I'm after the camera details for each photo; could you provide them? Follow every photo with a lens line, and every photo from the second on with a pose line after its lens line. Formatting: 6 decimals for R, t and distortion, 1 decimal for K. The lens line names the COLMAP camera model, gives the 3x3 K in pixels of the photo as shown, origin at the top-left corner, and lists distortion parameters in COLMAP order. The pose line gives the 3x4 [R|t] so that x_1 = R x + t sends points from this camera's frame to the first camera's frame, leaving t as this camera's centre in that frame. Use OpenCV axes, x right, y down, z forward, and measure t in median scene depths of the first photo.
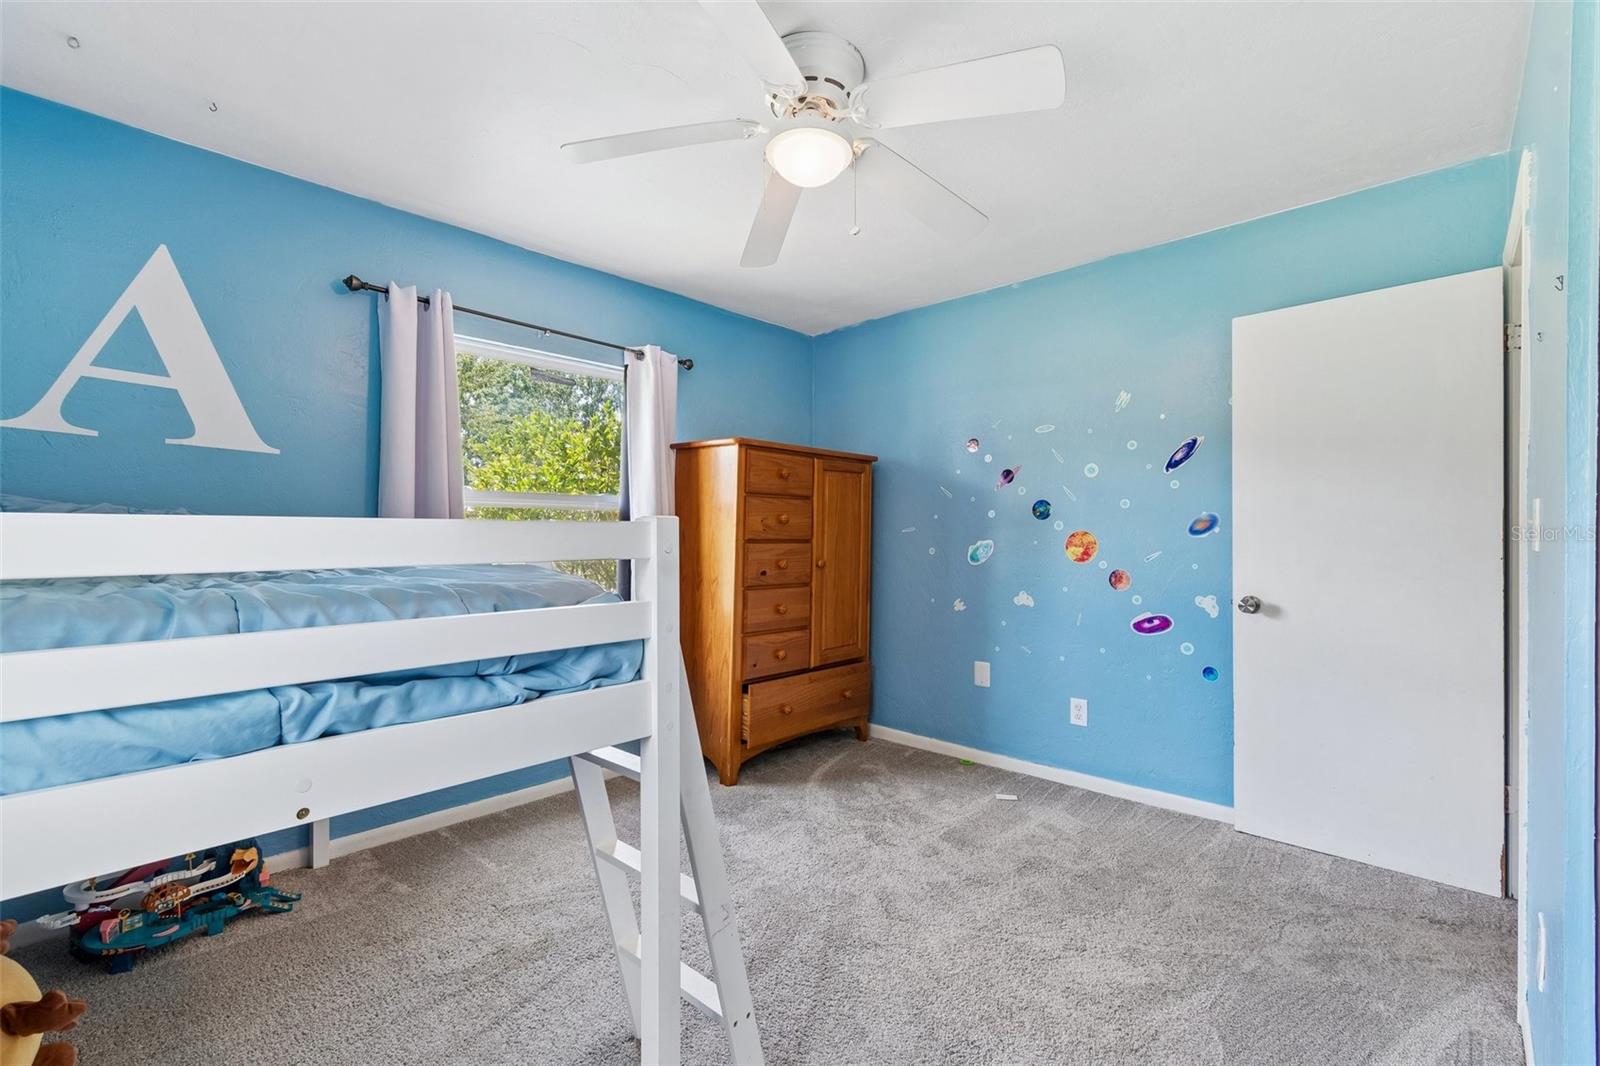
lens RADIAL K [[710.2, 0, 797.5], [0, 710.2, 532.1], [0, 0, 1]] dist [0.003670, -0.001694]
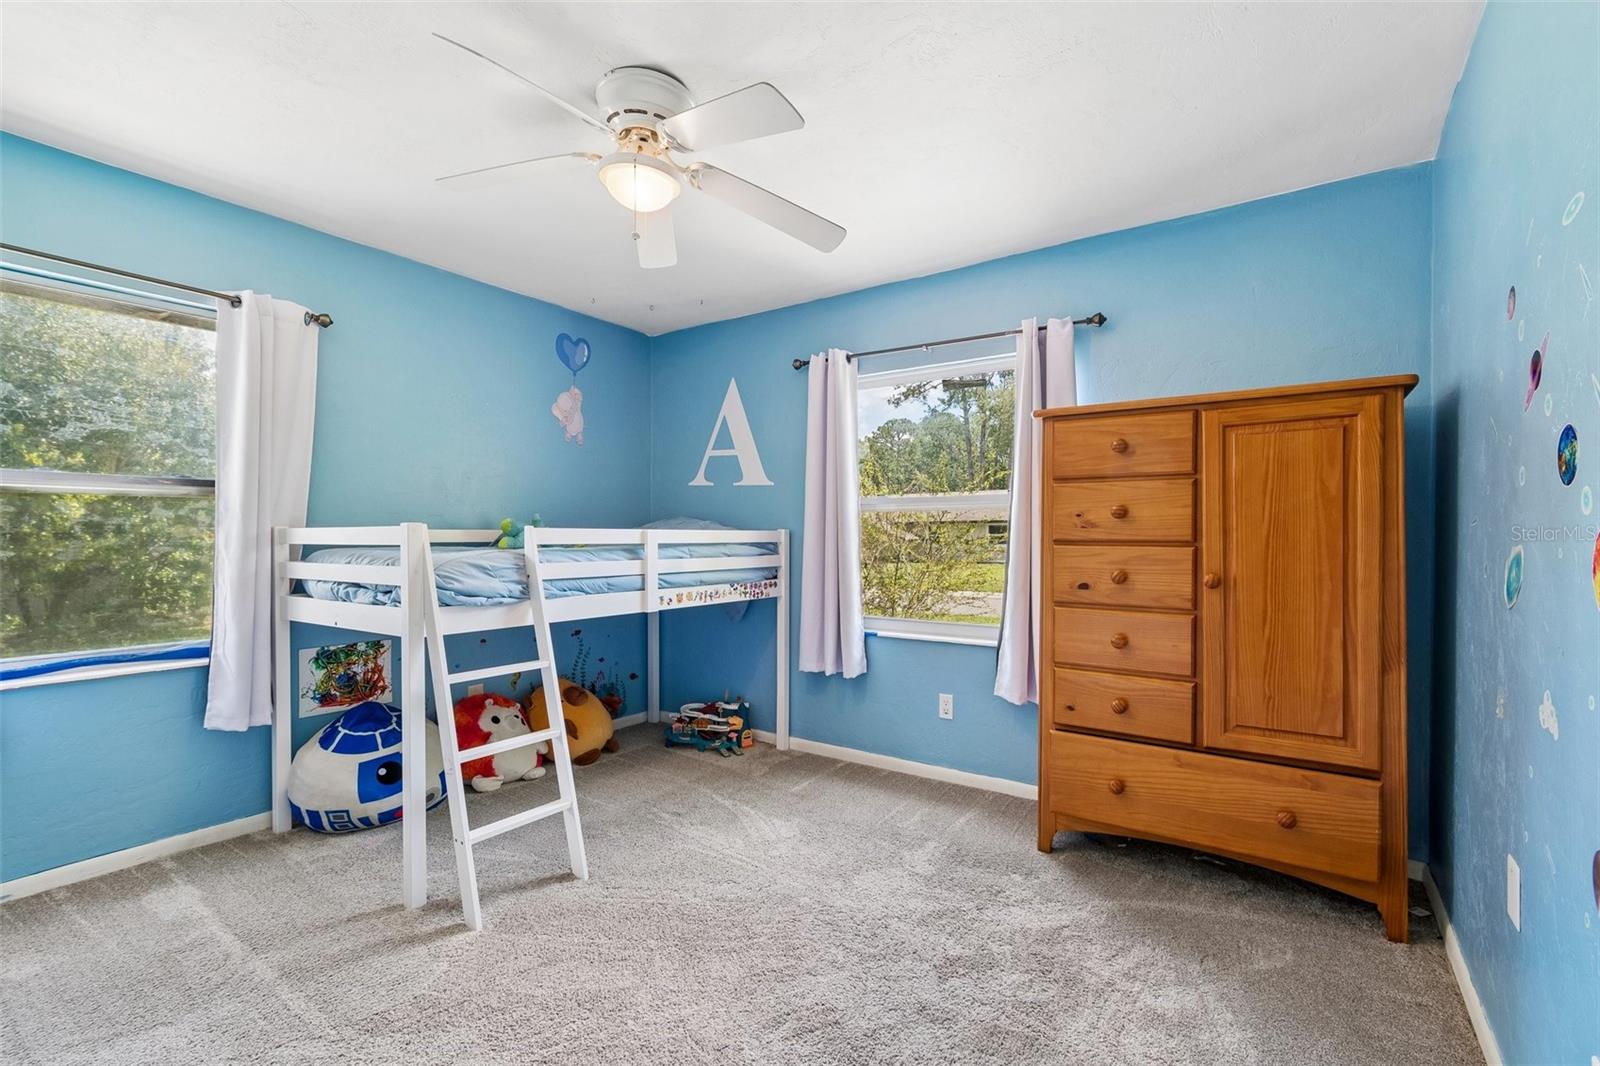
lens RADIAL K [[710.2, 0, 799.6], [0, 710.2, 537.9], [0, 0, 1]] dist [0.003670, -0.001694]
pose [[0.141817, 0.001031, -0.989892, 0.762844], [0.005209, 0.999985, 0.001788, 0.006146], [0.989879, -0.005410, 0.141810, 0.727574]]
